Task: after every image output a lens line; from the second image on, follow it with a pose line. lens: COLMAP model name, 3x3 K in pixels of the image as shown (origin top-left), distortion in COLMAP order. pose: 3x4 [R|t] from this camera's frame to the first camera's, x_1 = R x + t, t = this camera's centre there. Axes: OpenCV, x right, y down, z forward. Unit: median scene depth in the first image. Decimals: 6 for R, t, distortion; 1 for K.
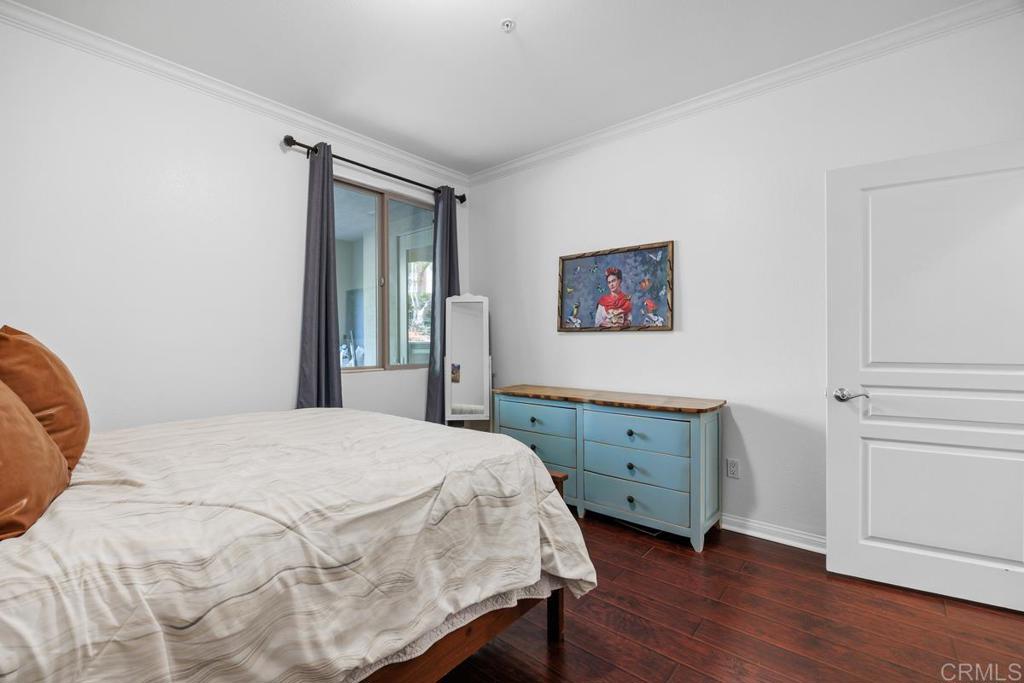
lens RADIAL K [[439.7, 0, 508.4], [0, 439.7, 336.8], [0, 0, 1]] dist [0.000634, -0.000011]
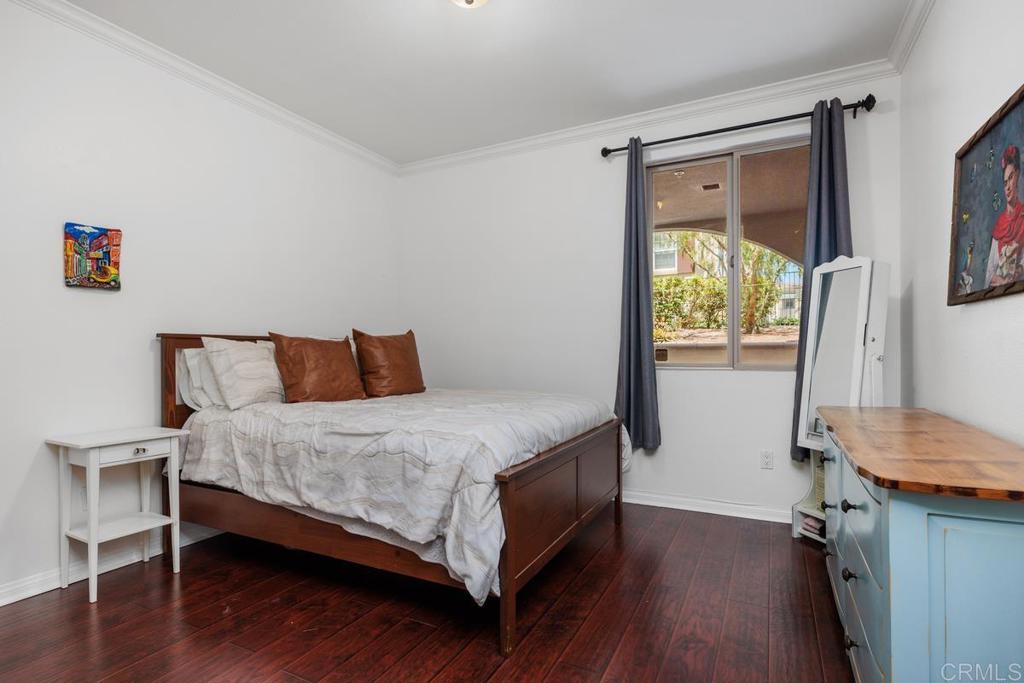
lens RADIAL K [[517.0, 0, 510.5], [0, 517.0, 351.2], [0, 0, 1]] dist [0.002194, -0.001158]
pose [[0.227685, 0.005944, -0.973717, 1.214562], [0.014537, 0.999849, 0.009503, 0.056022], [0.973626, -0.016318, 0.227564, 0.820486]]
